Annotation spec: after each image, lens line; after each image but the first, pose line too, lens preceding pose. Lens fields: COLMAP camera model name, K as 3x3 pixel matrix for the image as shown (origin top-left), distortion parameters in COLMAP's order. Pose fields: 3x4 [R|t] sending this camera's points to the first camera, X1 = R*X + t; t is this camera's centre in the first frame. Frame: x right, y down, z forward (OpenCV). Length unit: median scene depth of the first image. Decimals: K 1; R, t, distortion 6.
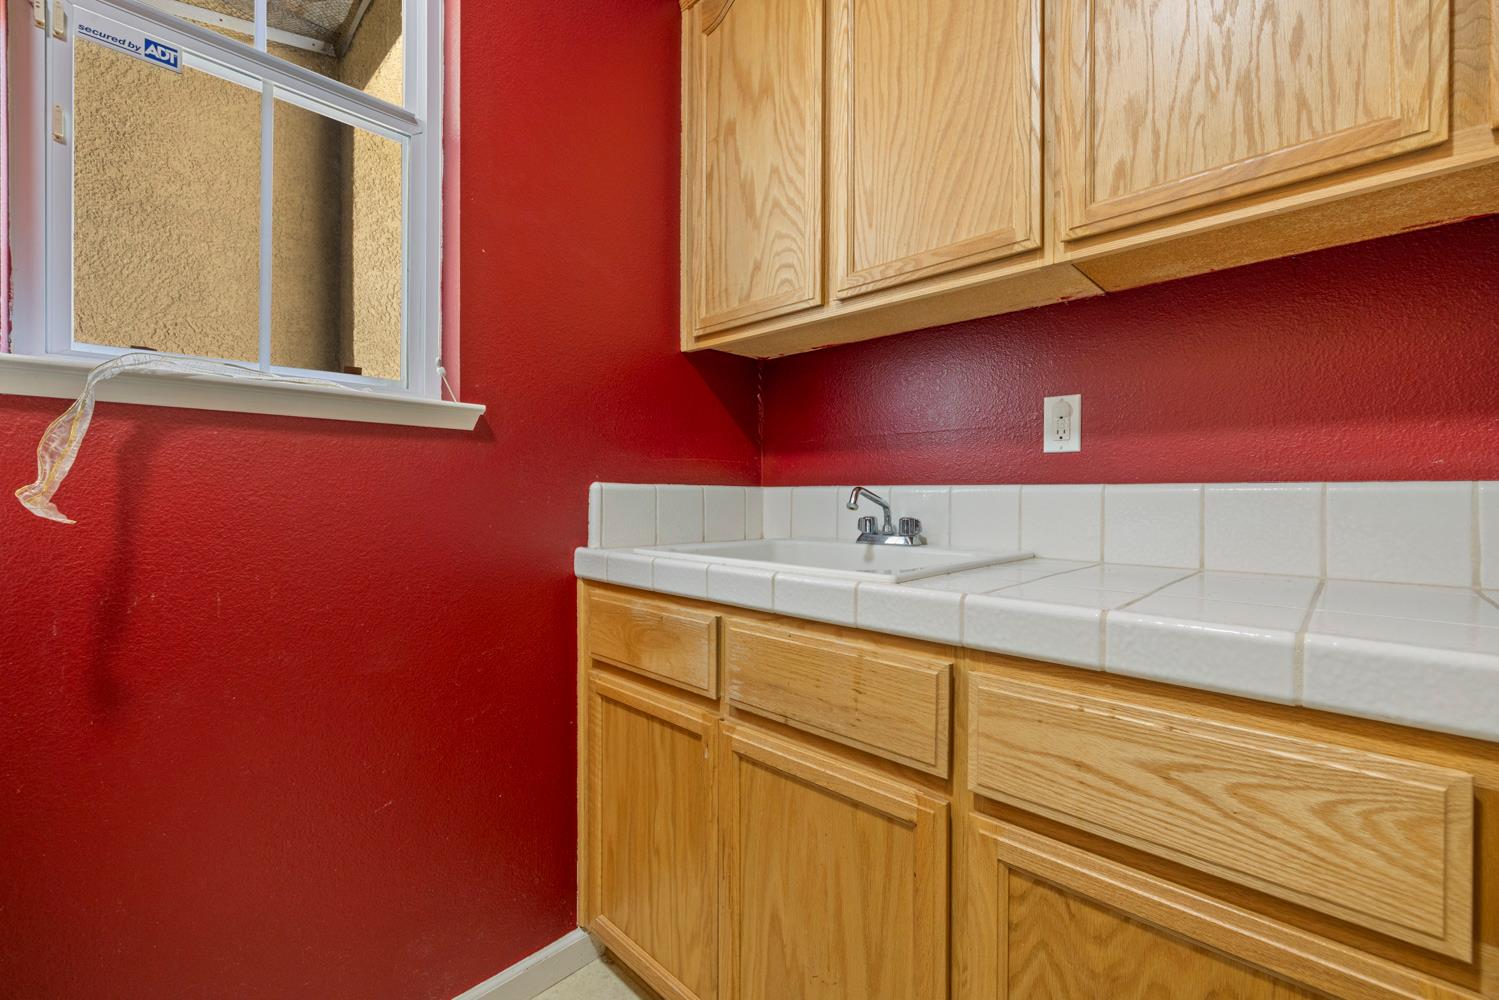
lens RADIAL K [[626.5, 0, 745.1], [0, 626.5, 494.9], [0, 0, 1]] dist [0.001254, -0.000475]
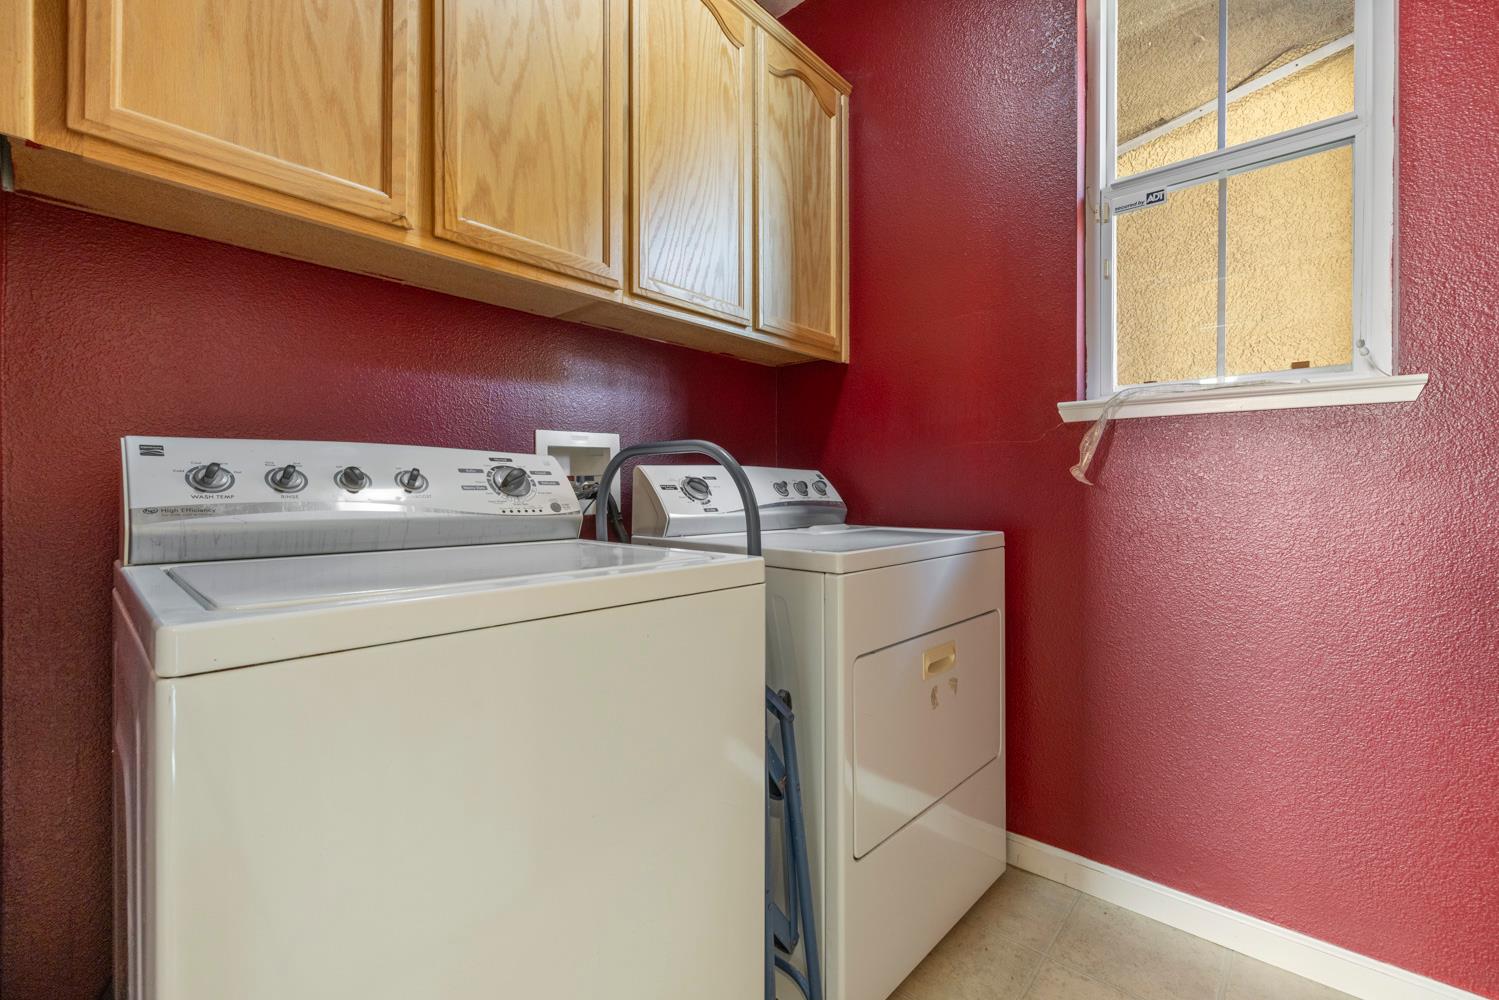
lens RADIAL K [[626.5, 0, 745.1], [0, 626.5, 494.9], [0, 0, 1]] dist [0.001254, -0.000475]
pose [[0.038118, 0.003266, -0.999268, 0.700468], [-0.002475, 0.999992, 0.003174, 0.062264], [0.999270, 0.002352, 0.038126, -0.120307]]
